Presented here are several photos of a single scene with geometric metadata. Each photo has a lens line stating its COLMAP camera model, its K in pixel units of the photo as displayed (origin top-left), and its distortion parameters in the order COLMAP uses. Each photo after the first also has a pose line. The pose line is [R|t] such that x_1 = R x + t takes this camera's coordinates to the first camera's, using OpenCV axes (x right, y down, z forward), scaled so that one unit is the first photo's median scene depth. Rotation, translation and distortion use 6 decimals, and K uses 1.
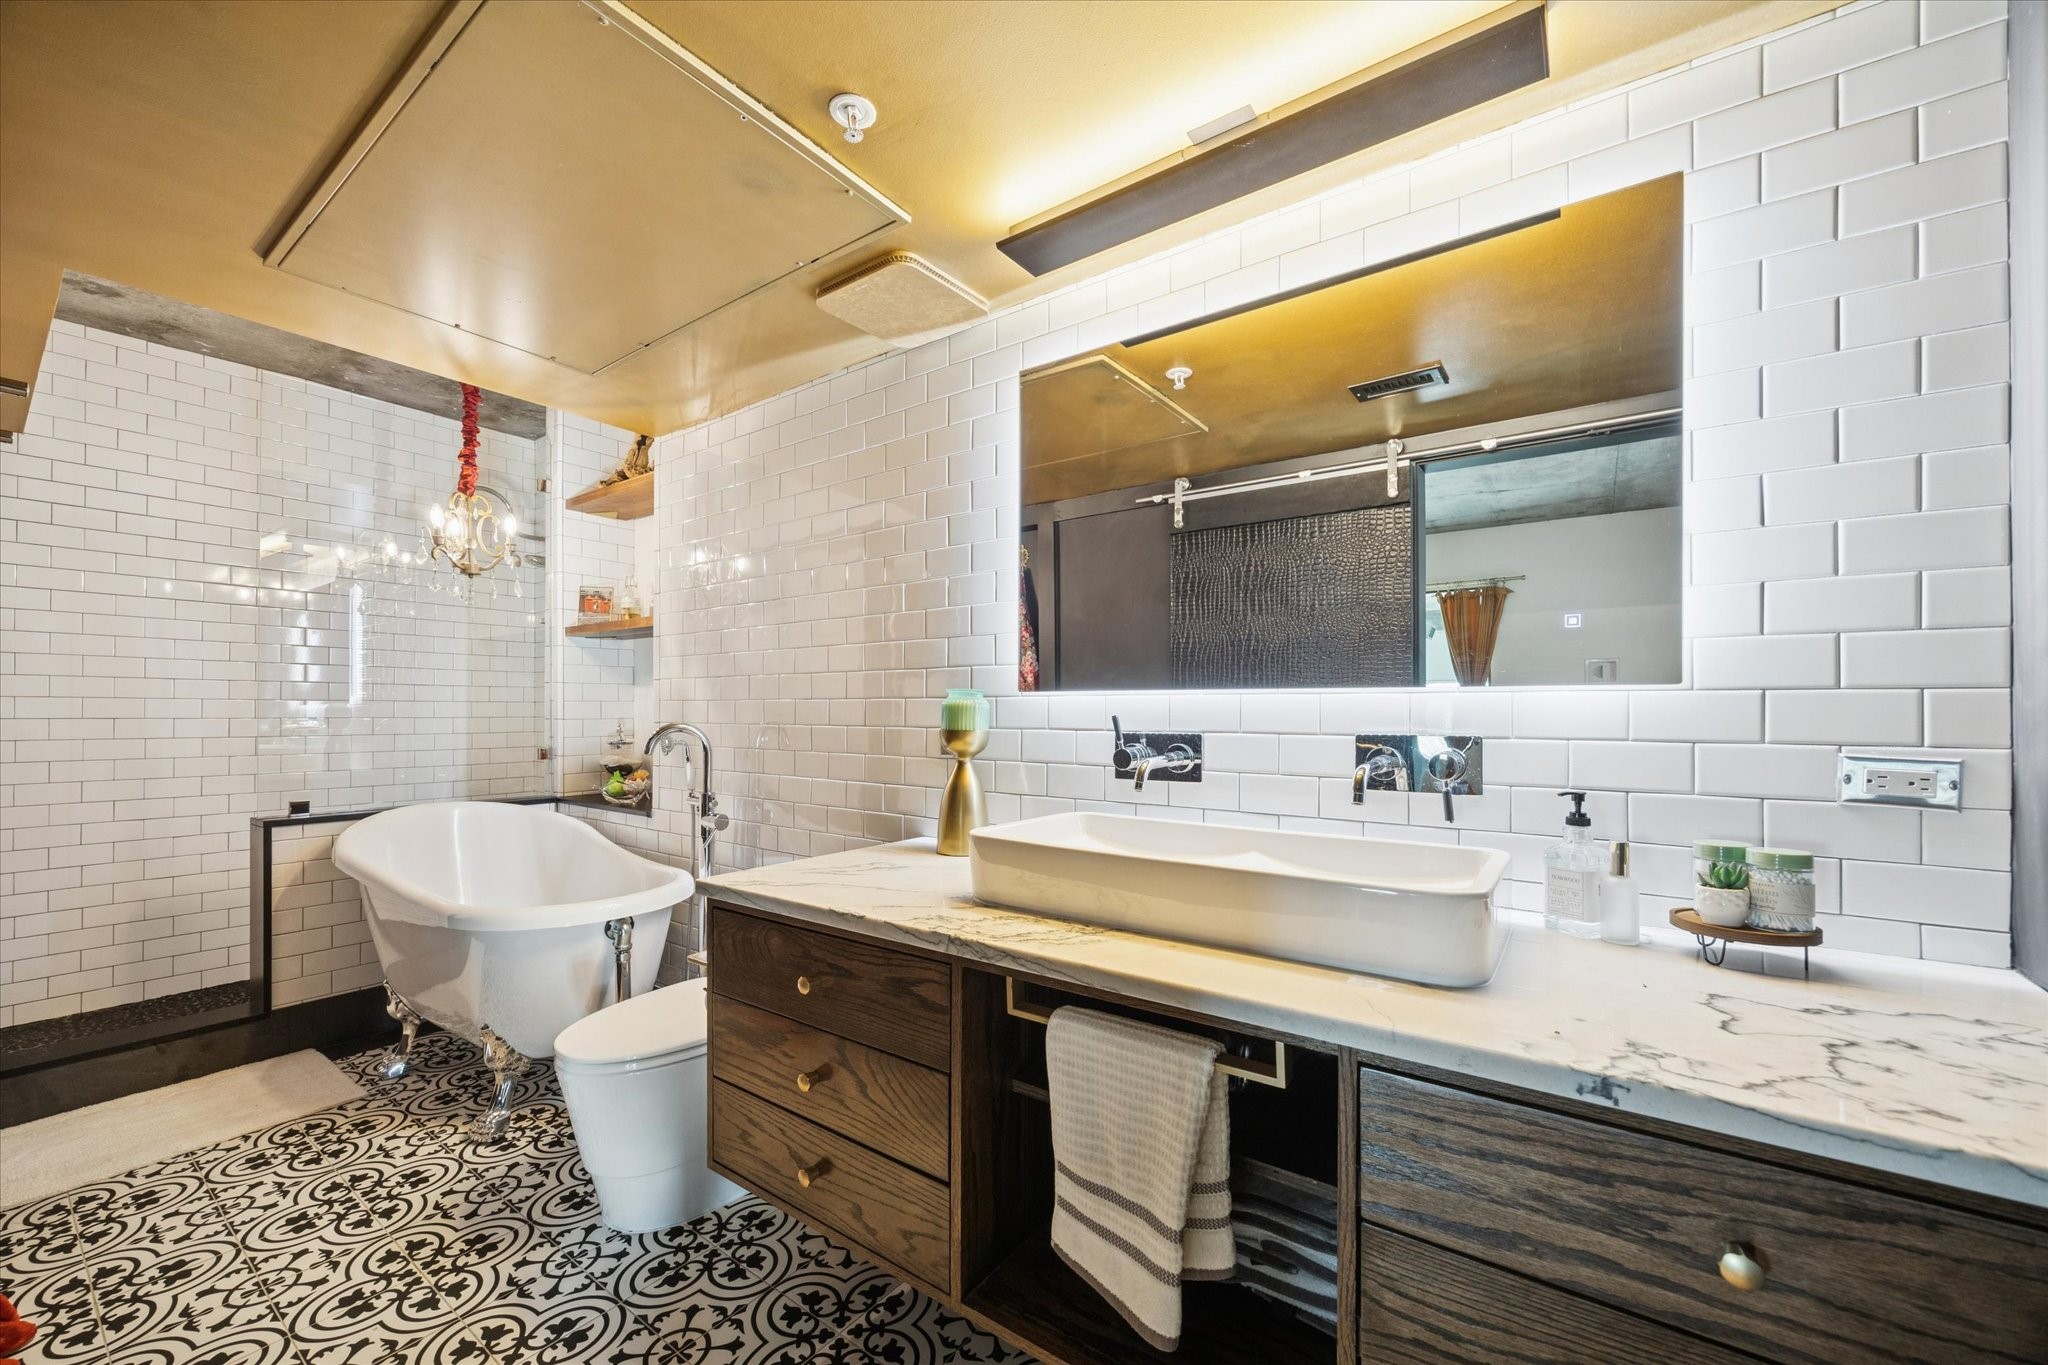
lens RADIAL K [[793.1, 0, 1026.7], [0, 793.1, 717.3], [0, 0, 1]] dist [-0.000366, 0.000088]
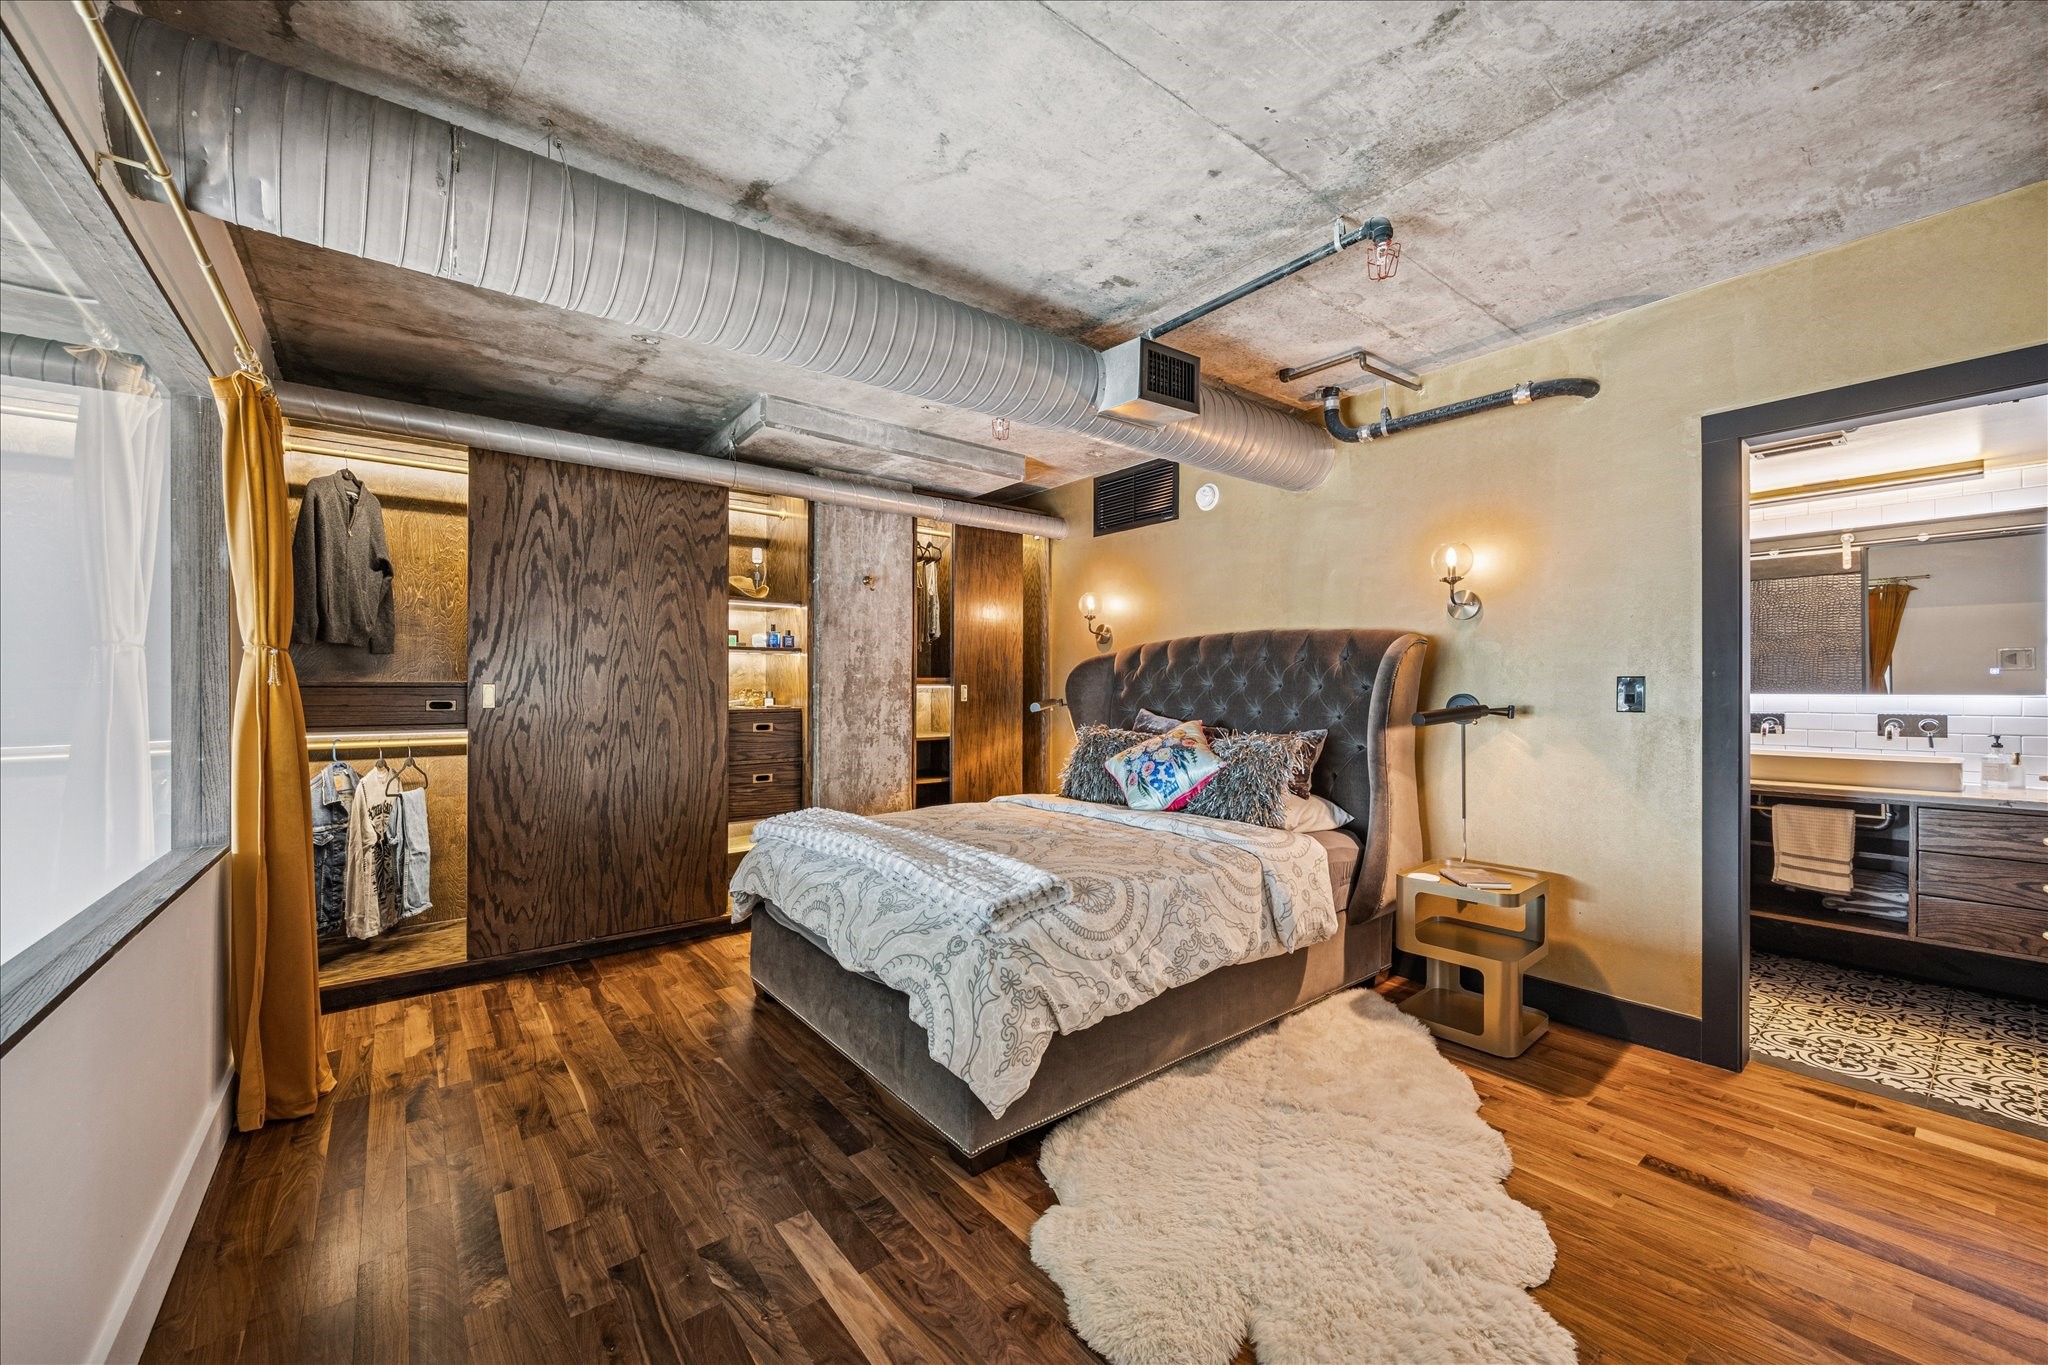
lens RADIAL K [[782.6, 0, 1025.8], [0, 782.6, 694.2], [0, 0, 1]] dist [0.001463, 0.000218]
pose [[0.961792, 0.000389, -0.273780, -1.822115], [0.000787, 0.999991, 0.004183, -0.064476], [0.273780, -0.004239, 0.961783, -2.570440]]
